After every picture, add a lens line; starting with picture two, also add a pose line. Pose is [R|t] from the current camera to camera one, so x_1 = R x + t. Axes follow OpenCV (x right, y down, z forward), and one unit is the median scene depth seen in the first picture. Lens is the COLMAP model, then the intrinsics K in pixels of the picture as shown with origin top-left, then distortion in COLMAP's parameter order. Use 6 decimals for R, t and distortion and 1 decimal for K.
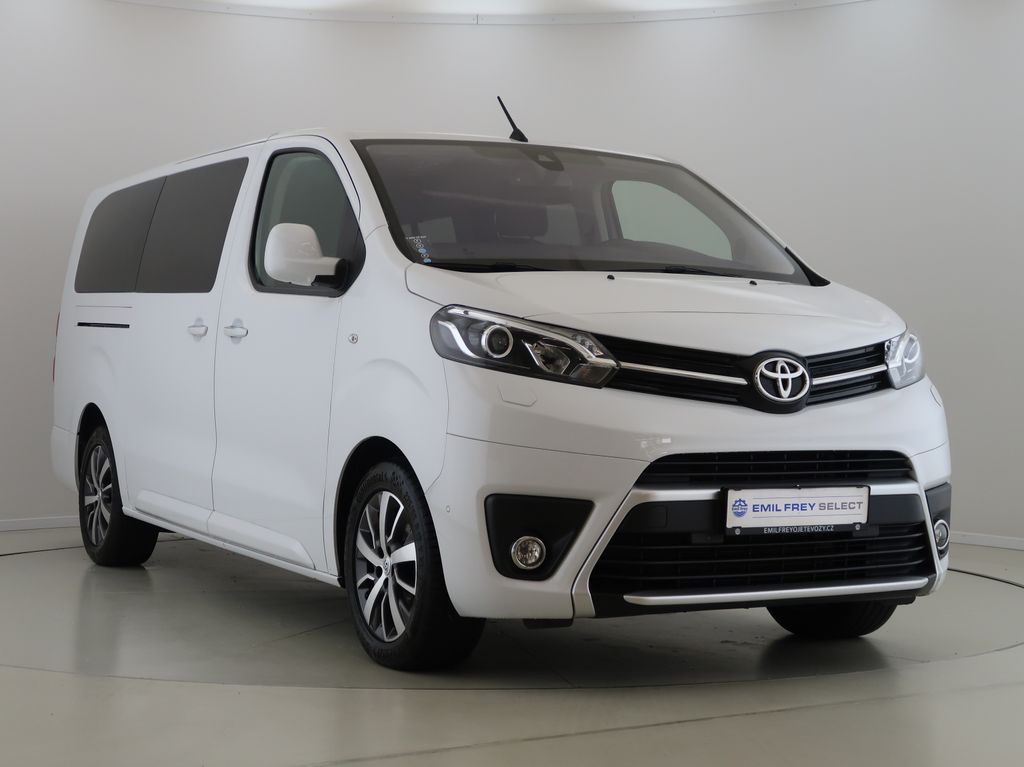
lens RADIAL K [[1202.3, 0, 512.0], [0, 1202.3, 383.5], [0, 0, 1]] dist [-0.280726, -0.032239]
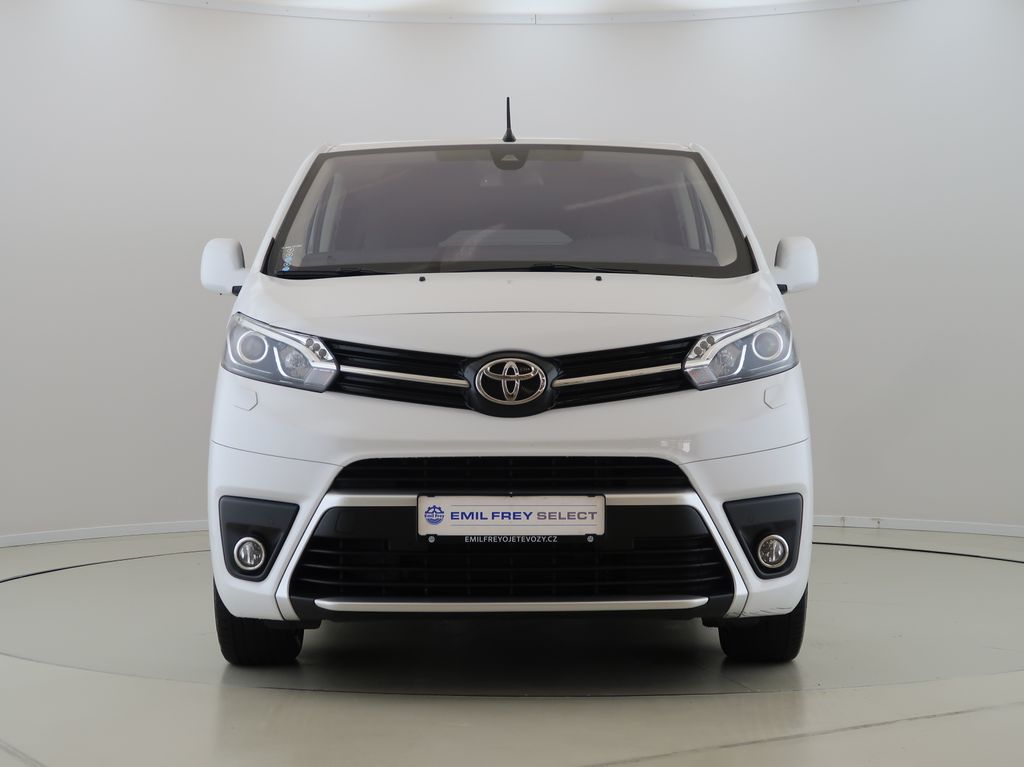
lens RADIAL K [[1202.3, 0, 512.0], [0, 1202.3, 383.5], [0, 0, 1]] dist [-0.280726, -0.032239]
pose [[0.980905, -0.010586, -0.194199, 0.421881], [0.010643, 0.999943, -0.000749, -0.000874], [0.194195, -0.001332, 0.980962, 0.052523]]
